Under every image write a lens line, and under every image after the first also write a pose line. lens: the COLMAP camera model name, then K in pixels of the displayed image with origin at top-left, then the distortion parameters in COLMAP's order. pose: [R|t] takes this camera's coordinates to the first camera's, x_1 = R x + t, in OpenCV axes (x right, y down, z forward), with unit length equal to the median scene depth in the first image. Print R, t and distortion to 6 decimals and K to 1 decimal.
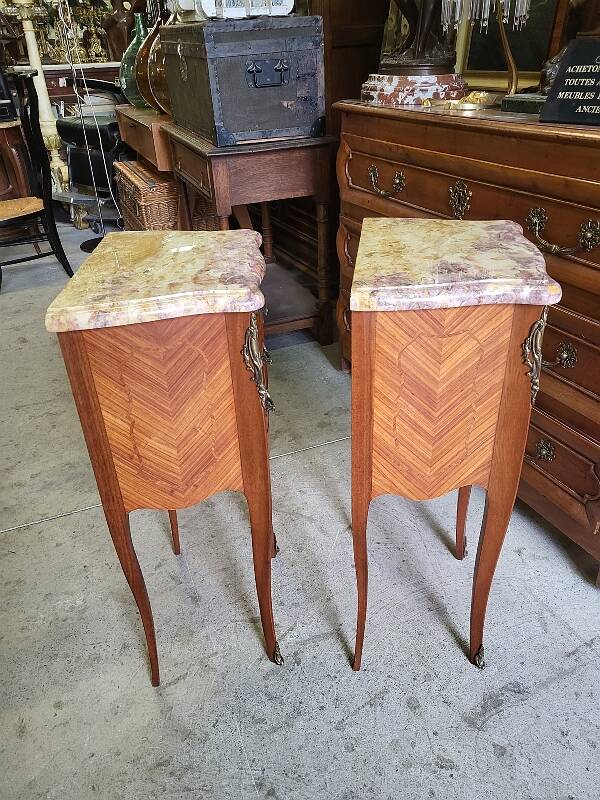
lens RADIAL K [[618.3, 0, 306.7], [0, 618.3, 405.2], [0, 0, 1]] dist [0.043030, -0.026476]
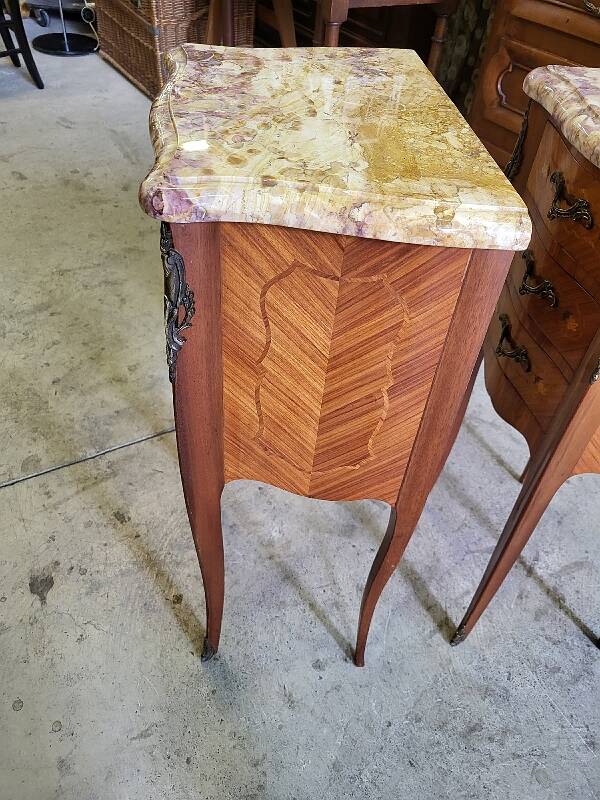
lens RADIAL K [[618.3, 0, 303.1], [0, 618.3, 409.0], [0, 0, 1]] dist [0.043030, -0.026476]
pose [[0.983910, -0.009357, 0.178420, -0.450452], [-0.034759, 0.969522, 0.242526, -0.045281], [-0.175251, -0.244825, 0.953597, 0.233447]]
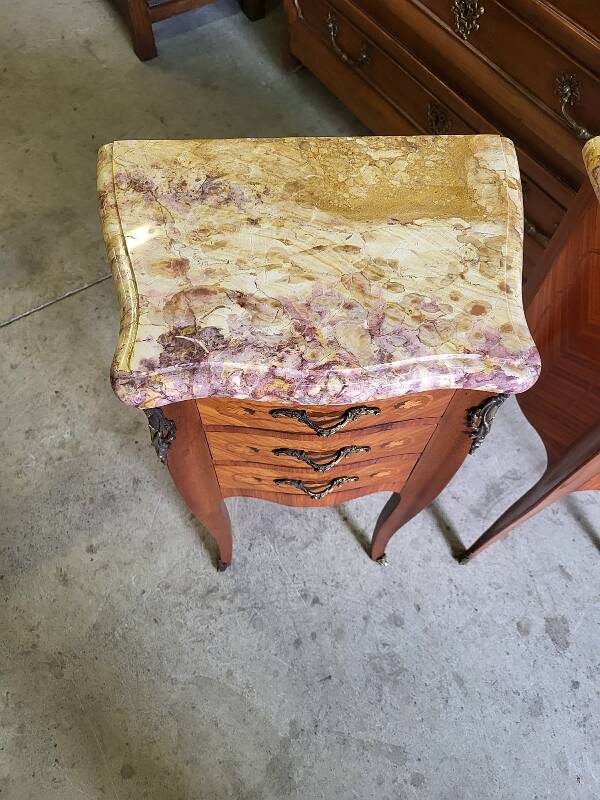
lens RADIAL K [[618.3, 0, 300.9], [0, 618.3, 407.8], [0, 0, 1]] dist [0.043030, -0.026476]
pose [[0.982818, -0.126891, 0.134041, -0.133344], [0.031837, 0.831867, 0.554061, -0.213780], [-0.181809, -0.540274, 0.821614, 0.182309]]
